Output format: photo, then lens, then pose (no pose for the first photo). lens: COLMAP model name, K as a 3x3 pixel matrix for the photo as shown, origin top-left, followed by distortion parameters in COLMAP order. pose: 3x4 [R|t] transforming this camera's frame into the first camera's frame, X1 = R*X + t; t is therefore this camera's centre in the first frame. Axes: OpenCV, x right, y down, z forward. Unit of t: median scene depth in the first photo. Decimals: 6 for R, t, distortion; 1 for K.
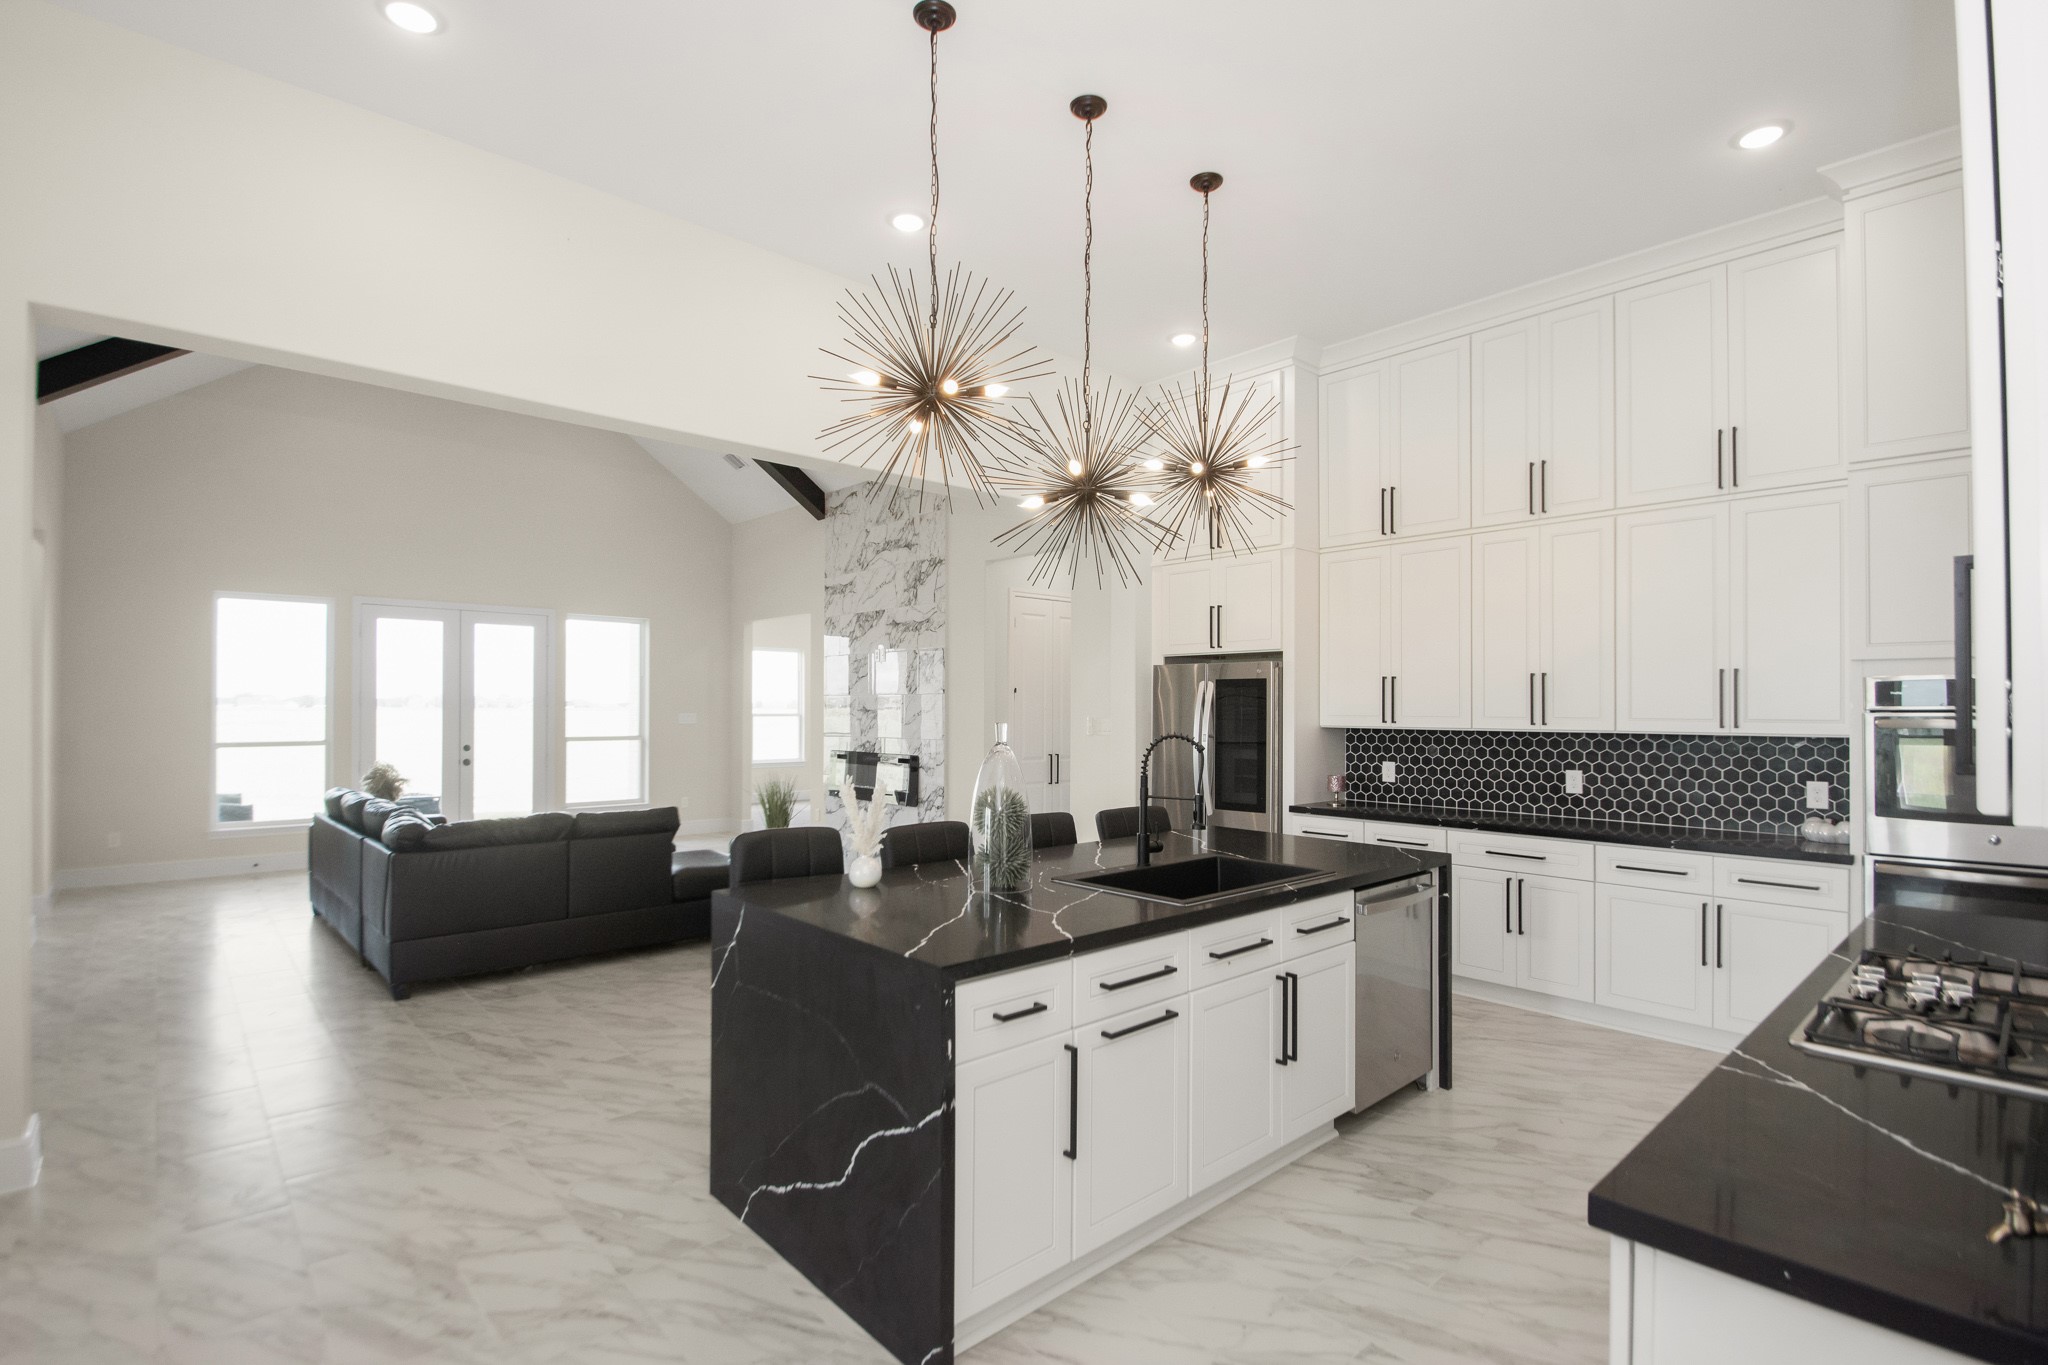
lens RADIAL K [[964.7, 0, 1019.8], [0, 964.7, 698.1], [0, 0, 1]] dist [0.005388, -0.003172]
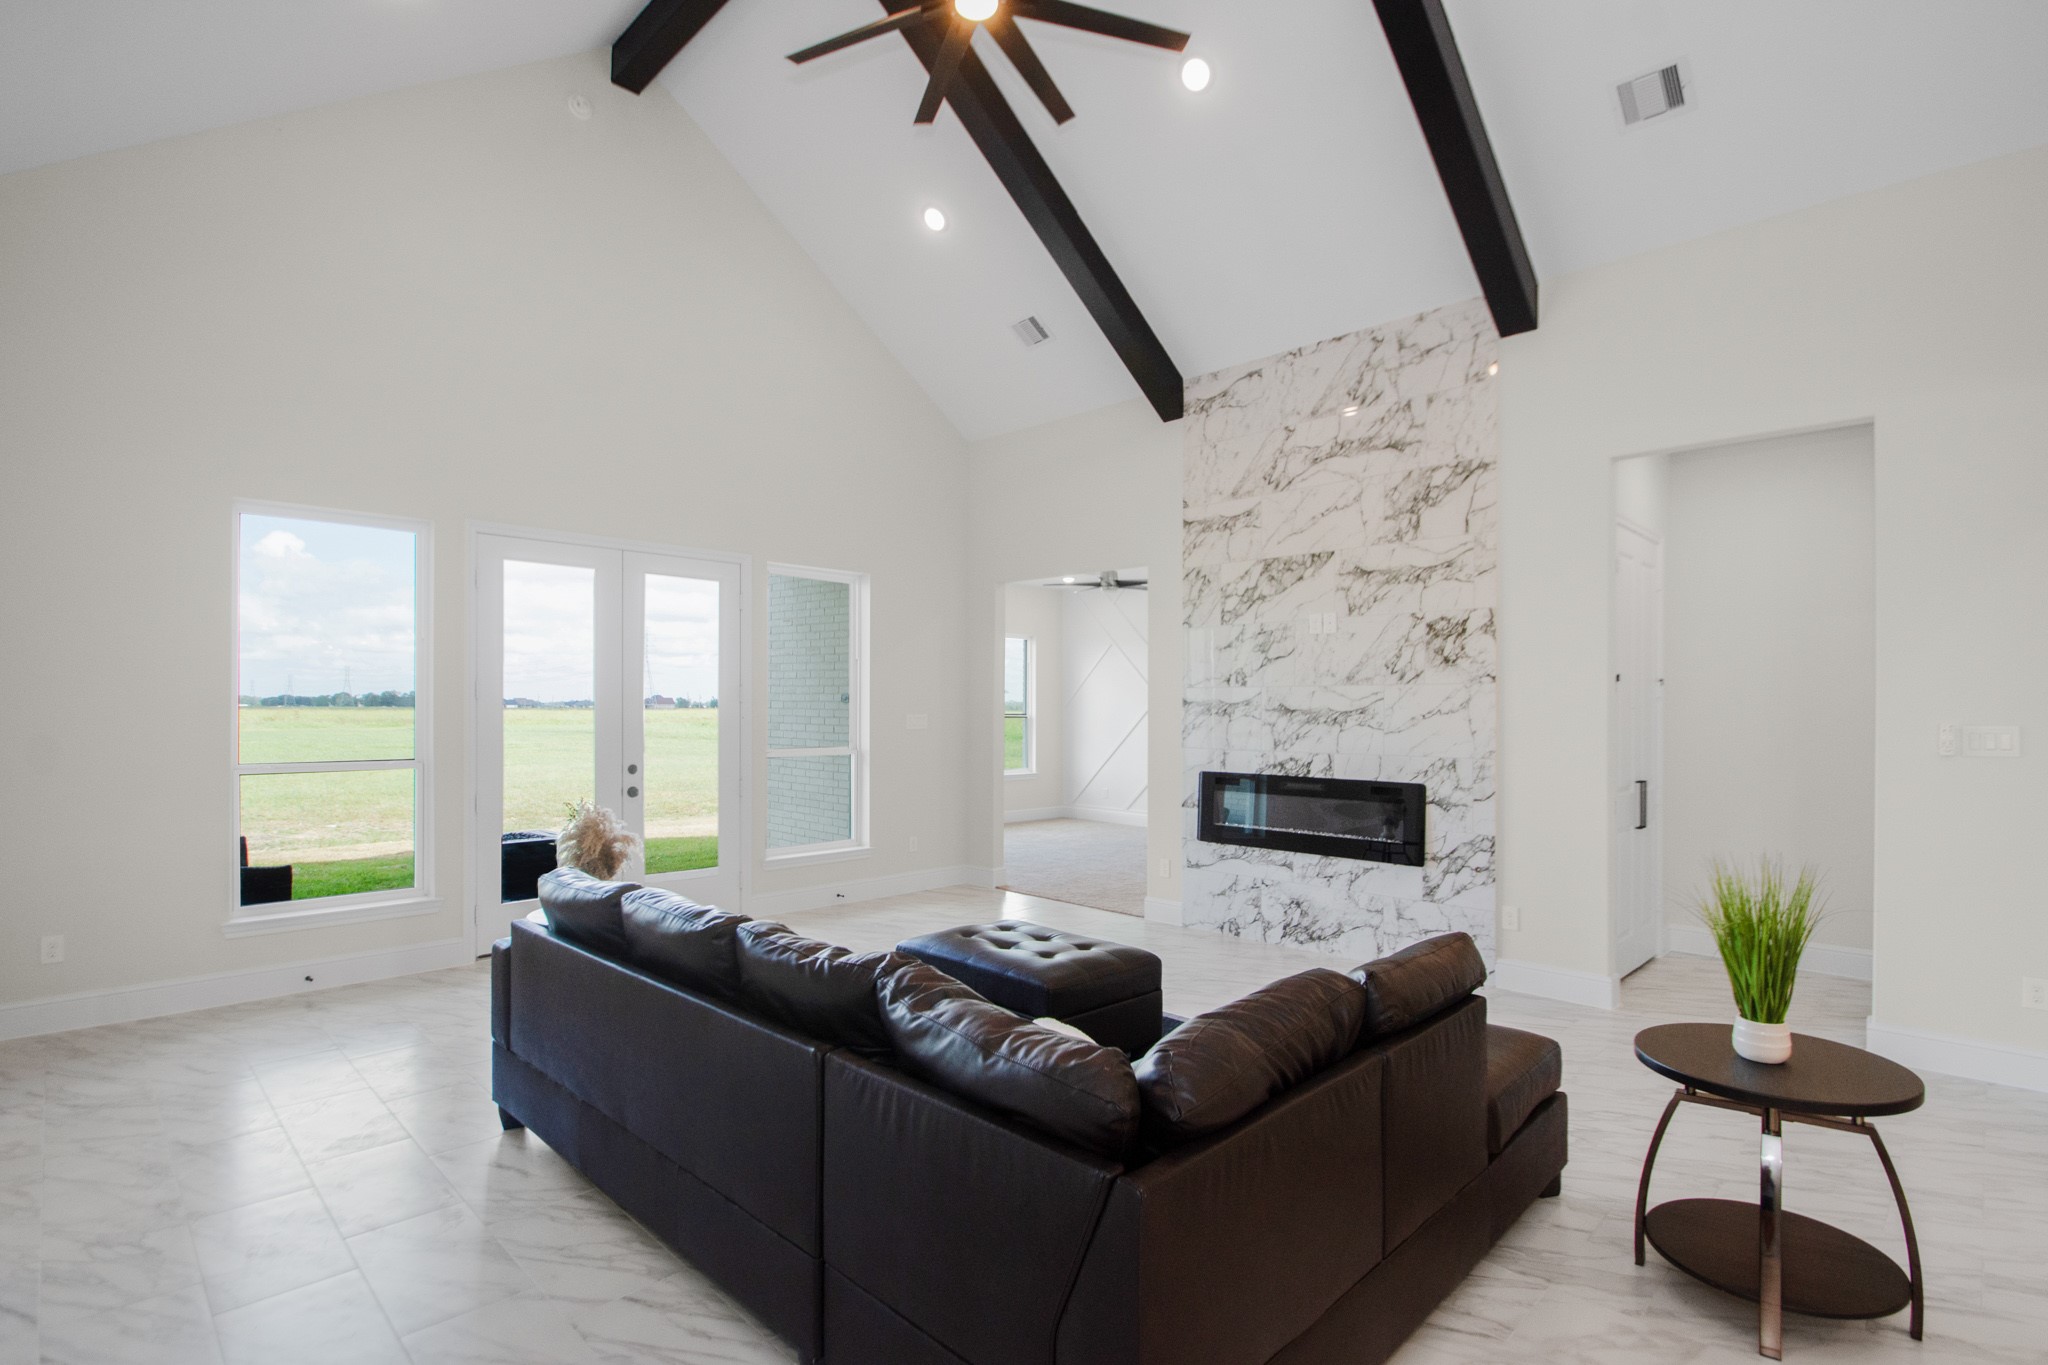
lens RADIAL K [[964.7, 0, 1015.8], [0, 964.7, 697.6], [0, 0, 1]] dist [0.005388, -0.003172]
pose [[0.998157, 0.000412, 0.060685, -0.383585], [-0.000516, 0.999998, 0.001698, 0.003526], [-0.060685, -0.001726, 0.998156, 0.378865]]
